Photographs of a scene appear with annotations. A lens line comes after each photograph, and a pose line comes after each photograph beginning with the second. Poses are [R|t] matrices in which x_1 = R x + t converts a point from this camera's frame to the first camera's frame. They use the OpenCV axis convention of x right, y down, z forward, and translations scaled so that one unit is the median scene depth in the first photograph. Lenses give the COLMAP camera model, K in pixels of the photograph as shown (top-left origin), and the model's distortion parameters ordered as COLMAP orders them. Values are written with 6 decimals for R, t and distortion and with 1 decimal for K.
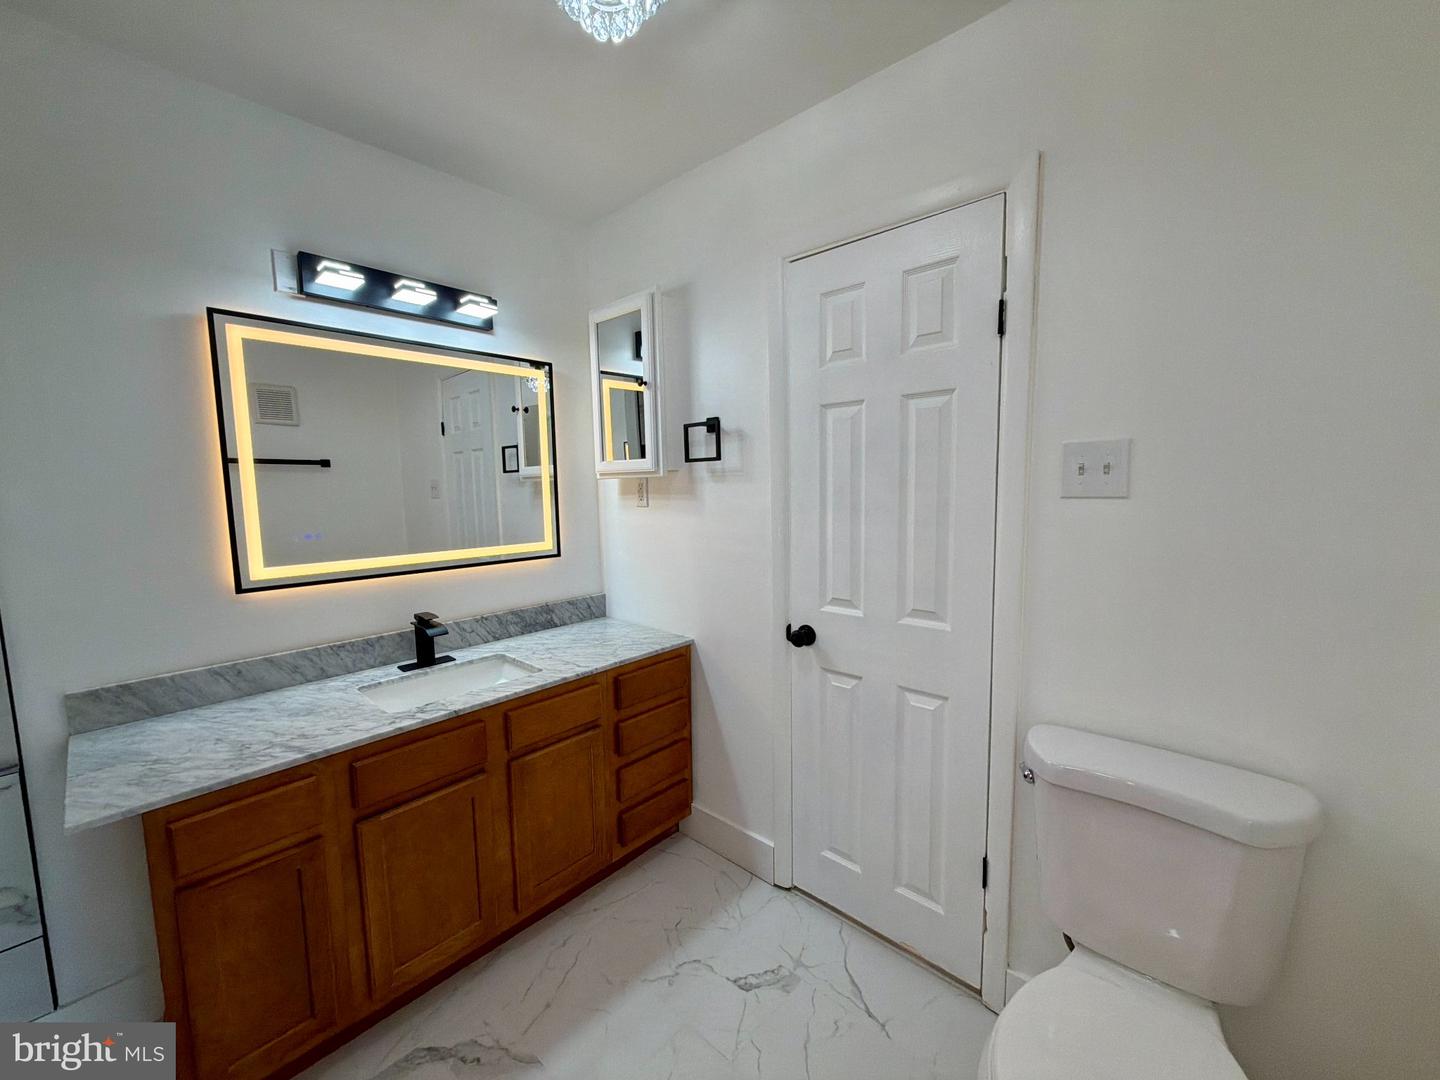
lens RADIAL K [[571.8, 0, 718.5], [0, 571.8, 541.3], [0, 0, 1]] dist [-0.000882, 0.000658]
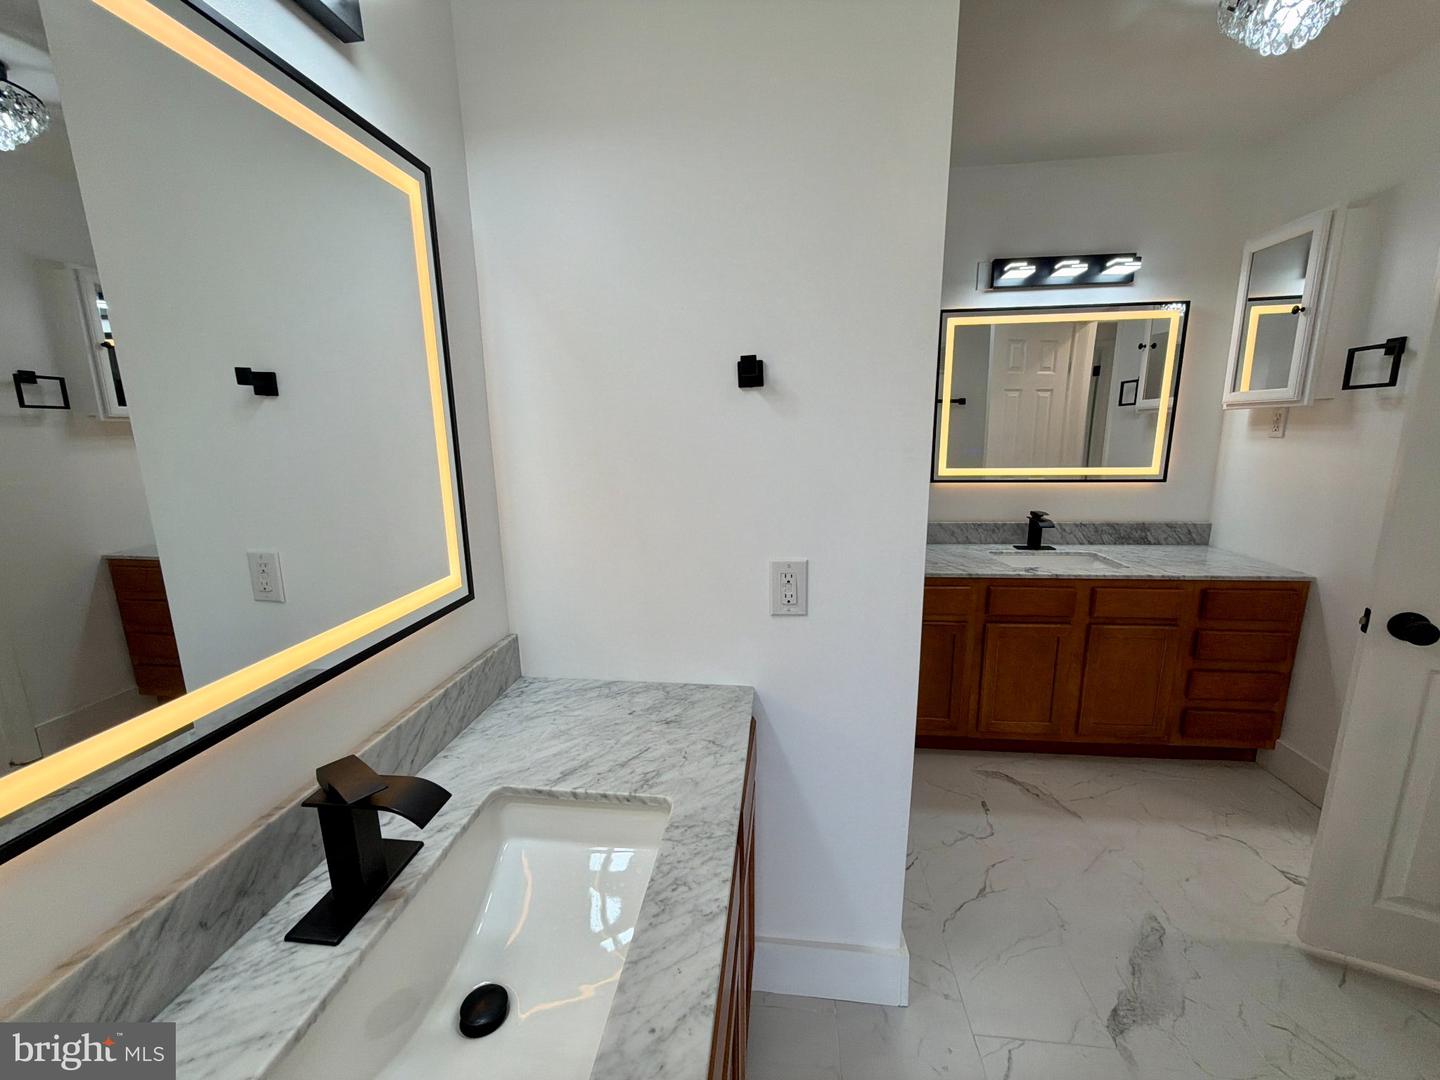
lens RADIAL K [[571.8, 0, 718.5], [0, 571.8, 541.3], [0, 0, 1]] dist [-0.000882, 0.000658]
pose [[0.586066, 0.163347, -0.793628, 0.130237], [-0.075880, 0.986229, 0.146954, 0.049976], [0.806703, -0.025905, 0.590389, -0.409140]]
